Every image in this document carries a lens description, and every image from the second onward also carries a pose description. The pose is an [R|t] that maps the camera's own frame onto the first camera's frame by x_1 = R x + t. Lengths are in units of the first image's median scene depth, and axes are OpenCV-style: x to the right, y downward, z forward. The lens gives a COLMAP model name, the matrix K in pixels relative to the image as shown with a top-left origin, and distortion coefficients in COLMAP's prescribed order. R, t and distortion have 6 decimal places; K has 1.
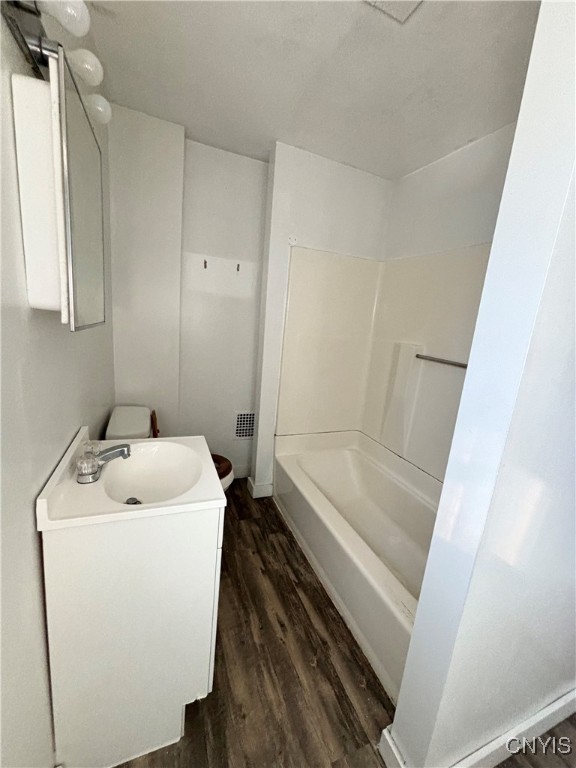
lens RADIAL K [[310.8, 0, 288.0], [0, 310.8, 384.0], [0, 0, 1]] dist [0.001450, -0.000080]
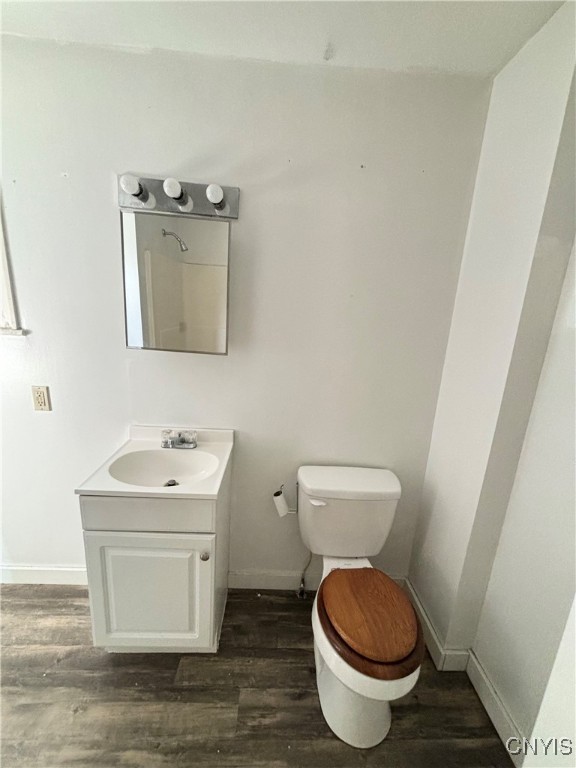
lens RADIAL K [[310.8, 0, 288.0], [0, 310.8, 384.0], [0, 0, 1]] dist [0.001450, -0.000080]
pose [[-0.339768, 0.098474, -0.935340, 0.440593], [-0.276644, 0.940044, 0.199462, -0.349353], [0.898902, 0.326527, -0.292155, 1.415294]]
